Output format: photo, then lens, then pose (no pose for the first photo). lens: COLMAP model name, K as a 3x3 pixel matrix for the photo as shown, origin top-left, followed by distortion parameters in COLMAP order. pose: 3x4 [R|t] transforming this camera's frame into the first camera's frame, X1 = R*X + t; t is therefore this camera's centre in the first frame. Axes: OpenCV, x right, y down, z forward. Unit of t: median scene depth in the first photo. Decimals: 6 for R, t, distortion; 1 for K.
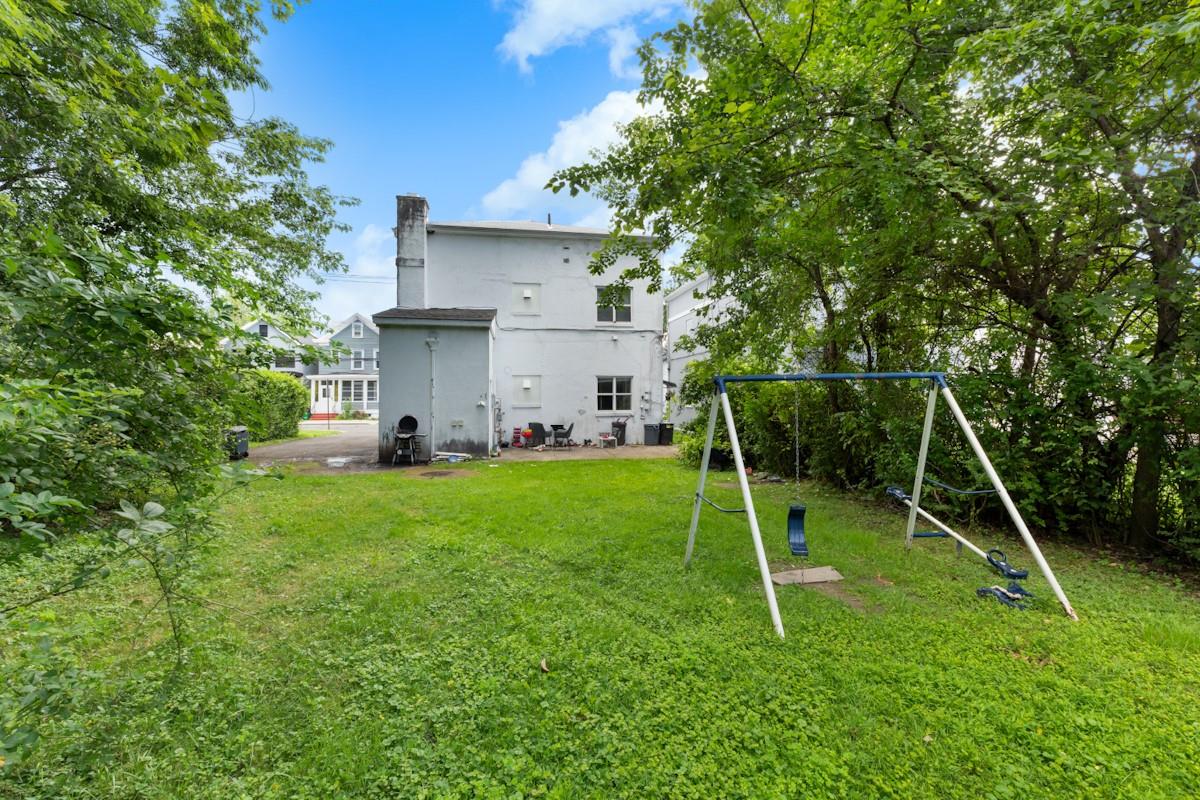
lens RADIAL K [[536.0, 0, 598.5], [0, 536.0, 390.2], [0, 0, 1]] dist [-0.003920, -0.000088]
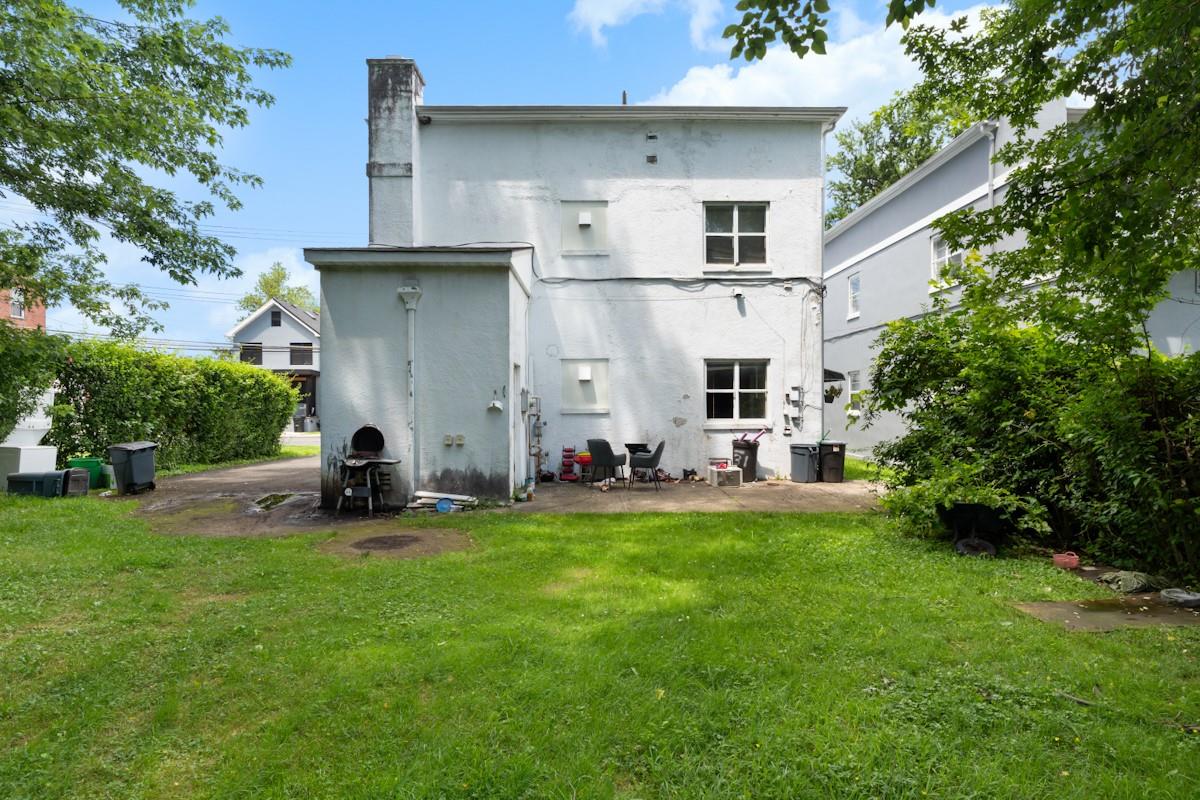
lens RADIAL K [[604.0, 0, 587.1], [0, 604.0, 399.8], [0, 0, 1]] dist [-0.007505, -0.000140]
pose [[0.987649, -0.001517, -0.156676, -0.027269], [0.001511, 0.999999, -0.000157, 0.017372], [0.156677, -0.000082, 0.987650, 0.350500]]
